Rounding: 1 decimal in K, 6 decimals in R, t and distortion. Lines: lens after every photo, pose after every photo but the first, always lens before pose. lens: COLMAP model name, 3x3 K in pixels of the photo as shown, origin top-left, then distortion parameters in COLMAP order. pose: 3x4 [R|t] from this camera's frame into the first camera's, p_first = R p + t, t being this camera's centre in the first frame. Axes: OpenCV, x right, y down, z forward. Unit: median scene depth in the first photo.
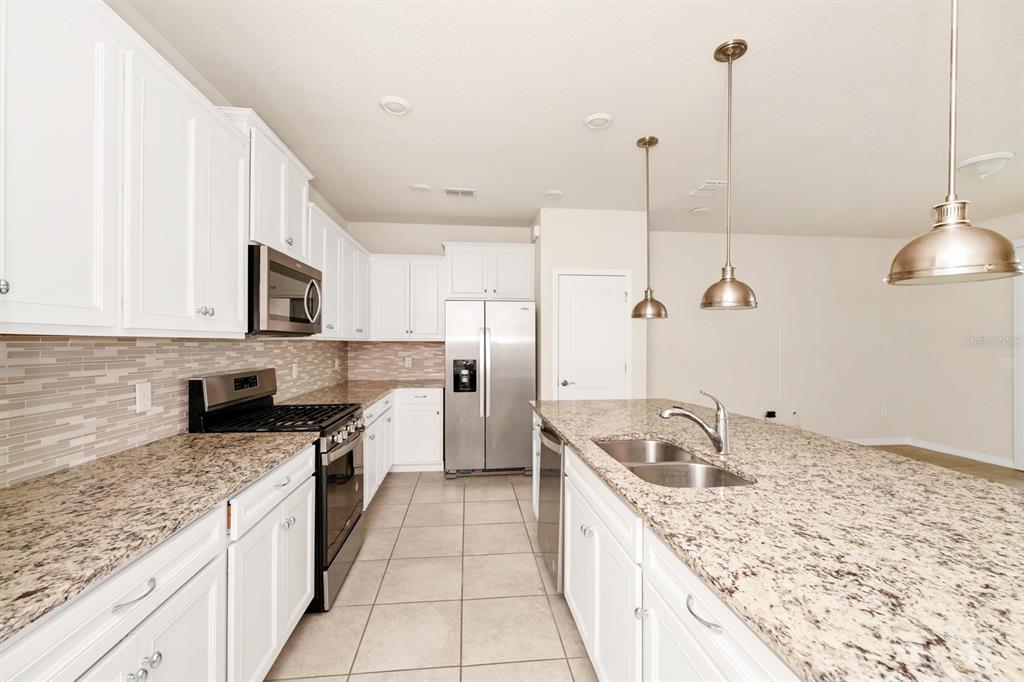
lens RADIAL K [[426.9, 0, 517.1], [0, 426.9, 342.3], [0, 0, 1]] dist [-0.002594, 0.000371]
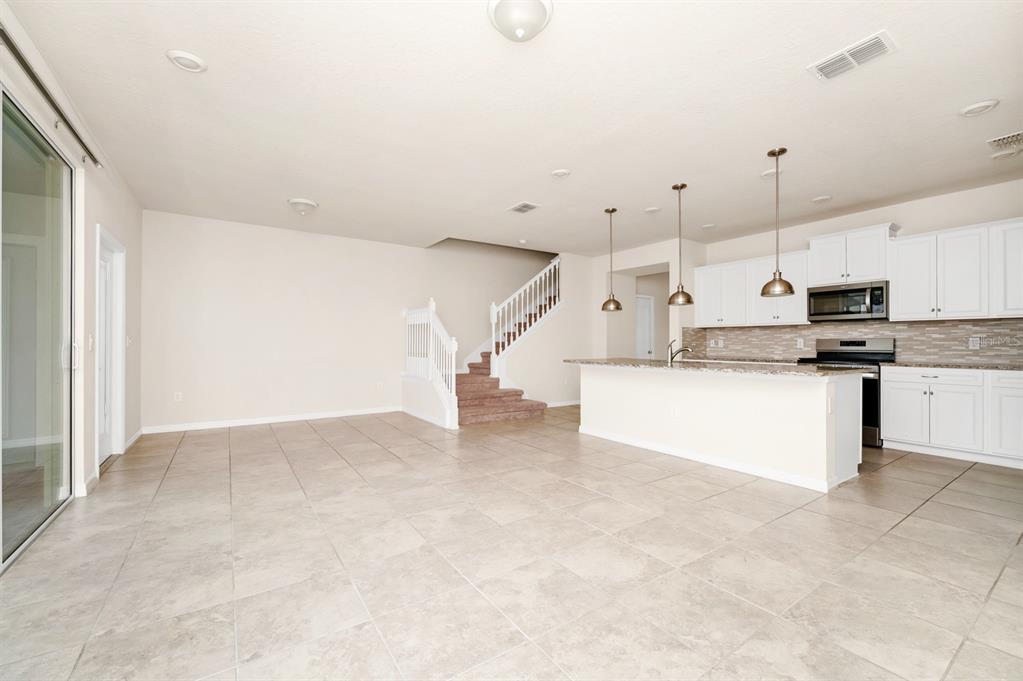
lens RADIAL K [[421.1, 0, 517.5], [0, 421.1, 340.9], [0, 0, 1]] dist [0.000247, 0.000056]
pose [[-0.880915, -0.005838, -0.473238, 1.972765], [-0.001861, 0.999959, -0.008871, 0.110261], [0.473270, -0.006933, -0.880890, 2.203296]]
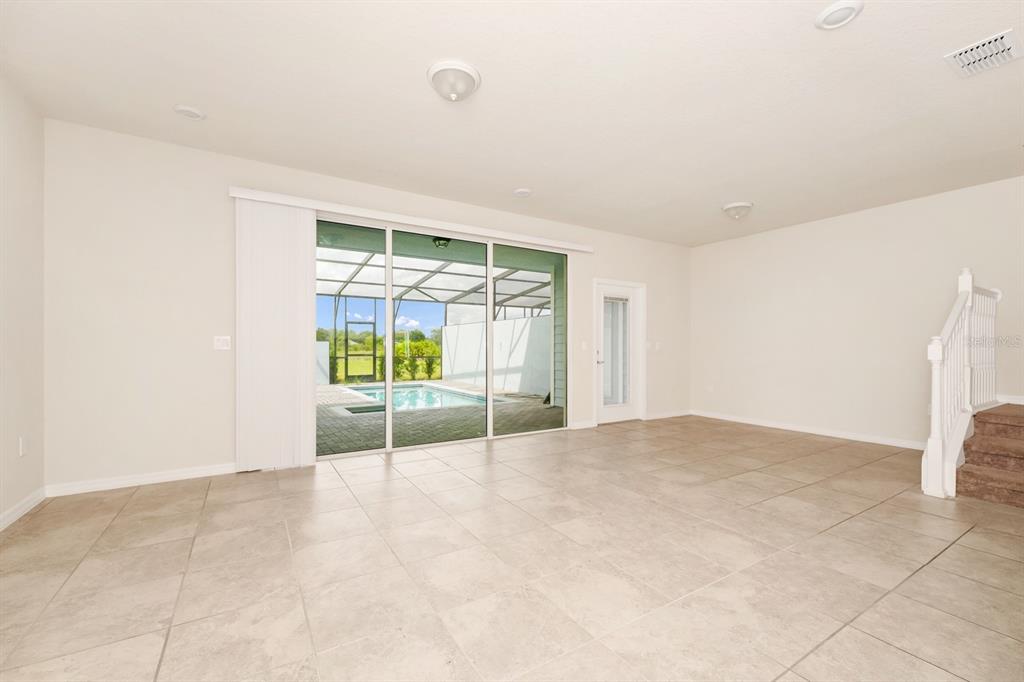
lens RADIAL K [[423.3, 0, 506.7], [0, 423.3, 340.1], [0, 0, 1]] dist [0.000940, 0.000545]
pose [[-0.427945, 0.011818, 0.903727, 0.480038], [-0.005102, 0.999867, -0.015491, 0.112929], [-0.903790, -0.011240, -0.427828, 1.776975]]
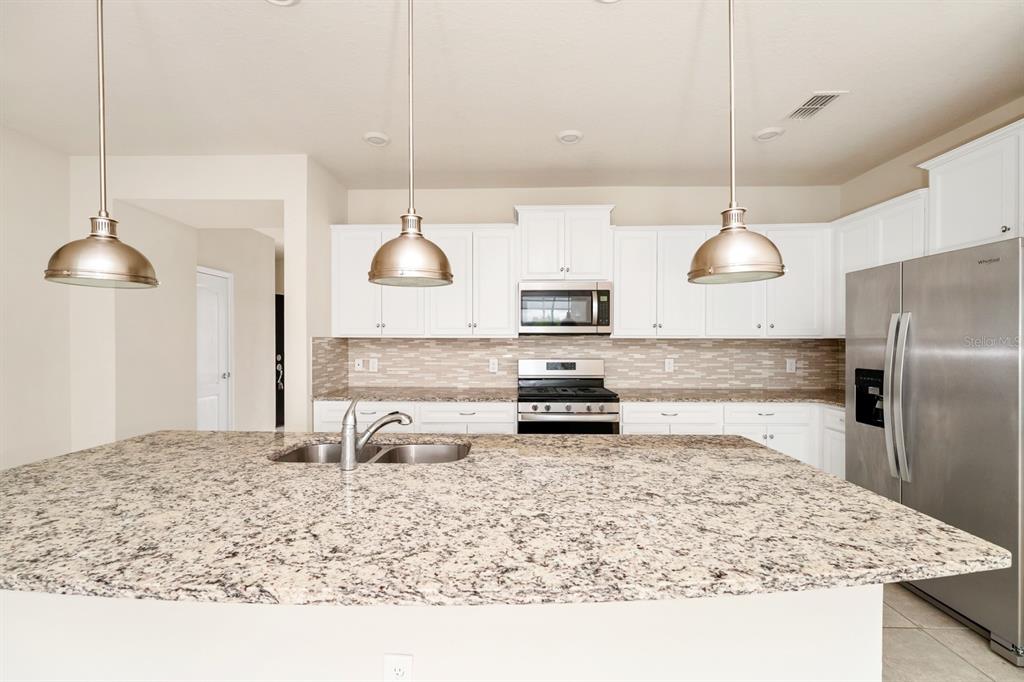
lens RADIAL K [[423.3, 0, 506.7], [0, 423.3, 340.1], [0, 0, 1]] dist [0.000940, 0.000545]
pose [[-0.154739, -0.002602, -0.987952, 0.974836], [0.000079, 0.999996, -0.002646, 0.004383], [0.987955, -0.000487, -0.154738, 1.108146]]
